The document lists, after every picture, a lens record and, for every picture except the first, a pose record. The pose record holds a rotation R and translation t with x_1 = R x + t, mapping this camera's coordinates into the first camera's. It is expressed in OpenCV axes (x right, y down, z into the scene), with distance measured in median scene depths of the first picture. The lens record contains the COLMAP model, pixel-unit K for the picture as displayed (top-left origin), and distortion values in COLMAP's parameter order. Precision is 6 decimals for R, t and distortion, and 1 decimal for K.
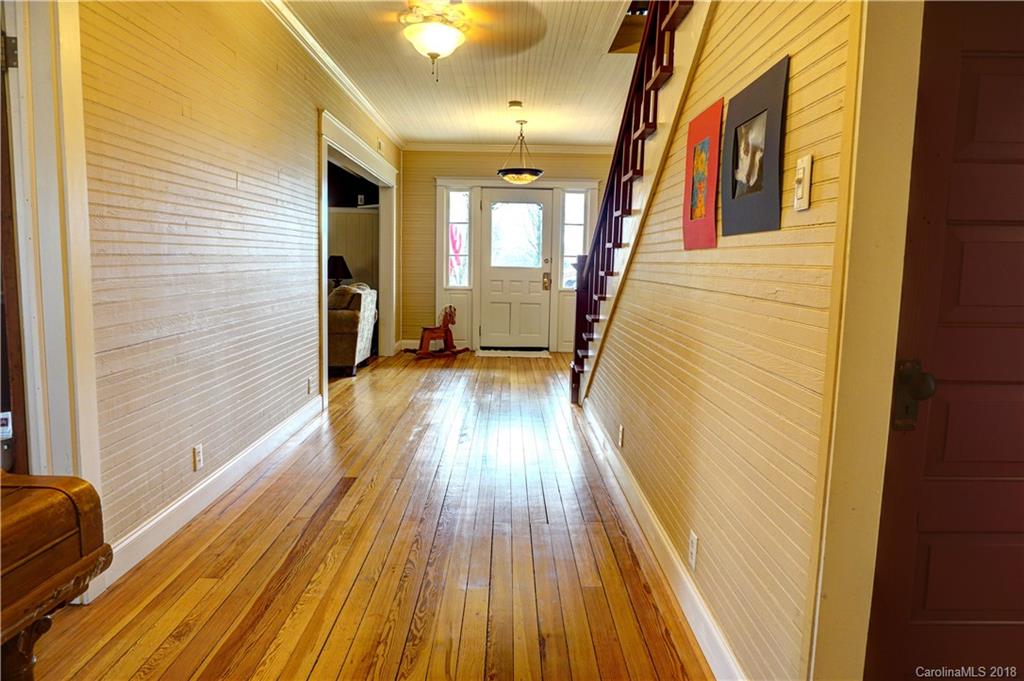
lens RADIAL K [[674.1, 0, 512.3], [0, 674.1, 340.0], [0, 0, 1]] dist [-0.044957, 0.023356]
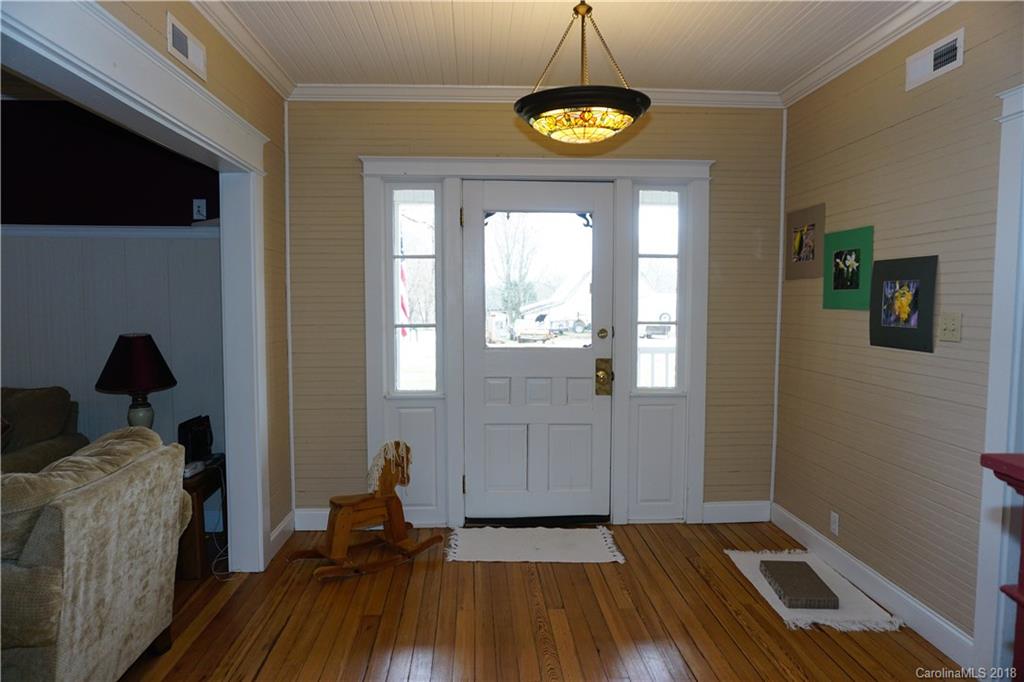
lens RADIAL K [[674.1, 0, 511.2], [0, 674.1, 342.2], [0, 0, 1]] dist [-0.044957, 0.023356]
pose [[0.998623, -0.022432, 0.047416, -0.035831], [0.024709, 0.998542, -0.047996, -0.091044], [-0.046270, 0.049102, 0.997721, 0.538288]]
